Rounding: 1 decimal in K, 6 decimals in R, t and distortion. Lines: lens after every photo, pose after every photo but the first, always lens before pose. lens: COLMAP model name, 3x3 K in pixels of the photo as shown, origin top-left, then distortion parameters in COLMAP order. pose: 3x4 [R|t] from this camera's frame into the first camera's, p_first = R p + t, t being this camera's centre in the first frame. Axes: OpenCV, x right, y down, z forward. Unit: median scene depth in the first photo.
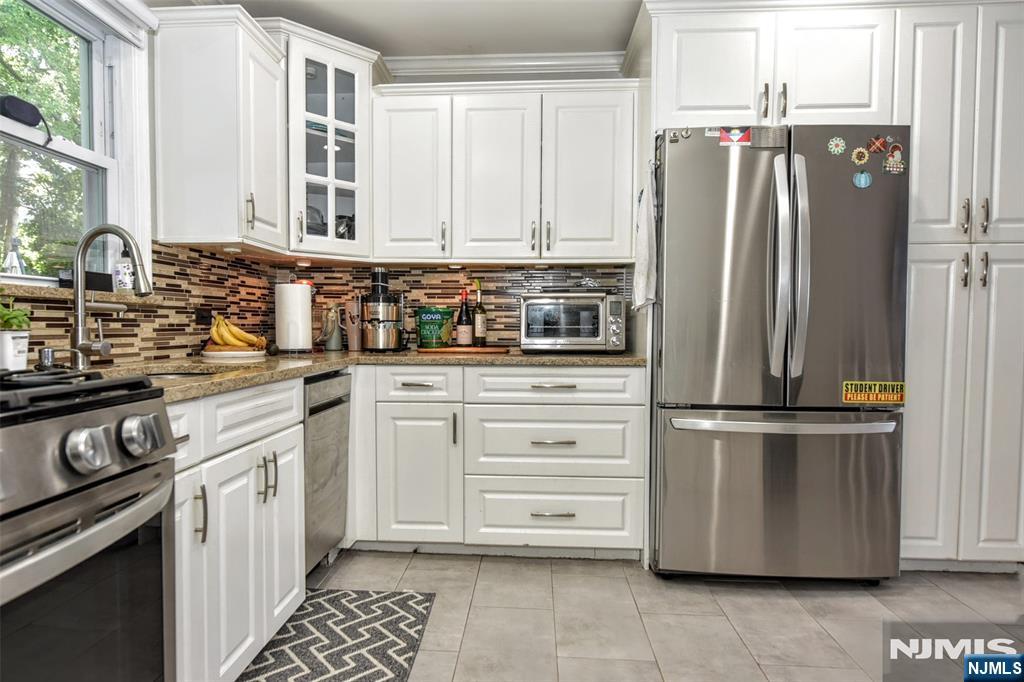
lens RADIAL K [[591.8, 0, 509.0], [0, 591.8, 361.6], [0, 0, 1]] dist [0.000580, 0.000058]
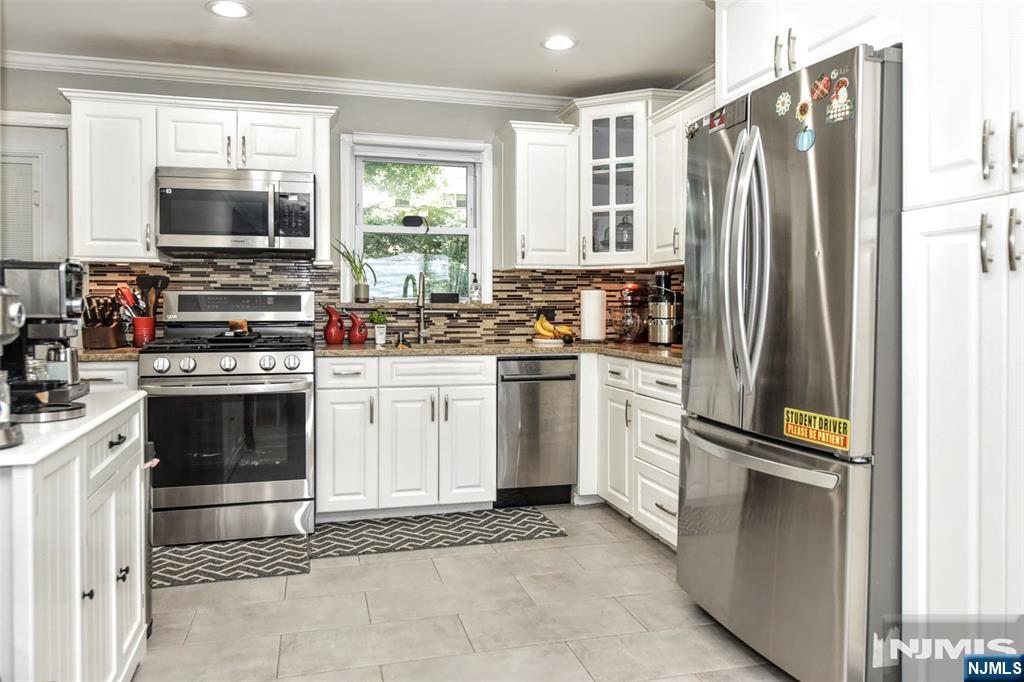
lens RADIAL K [[764.5, 0, 525.4], [0, 764.5, 339.0], [0, 0, 1]] dist [-0.000906, 0.000456]
pose [[0.328217, 0.036956, -0.943879, 1.373499], [-0.057885, 0.998143, 0.018952, -0.053436], [0.942827, 0.048416, 0.329747, 0.354985]]
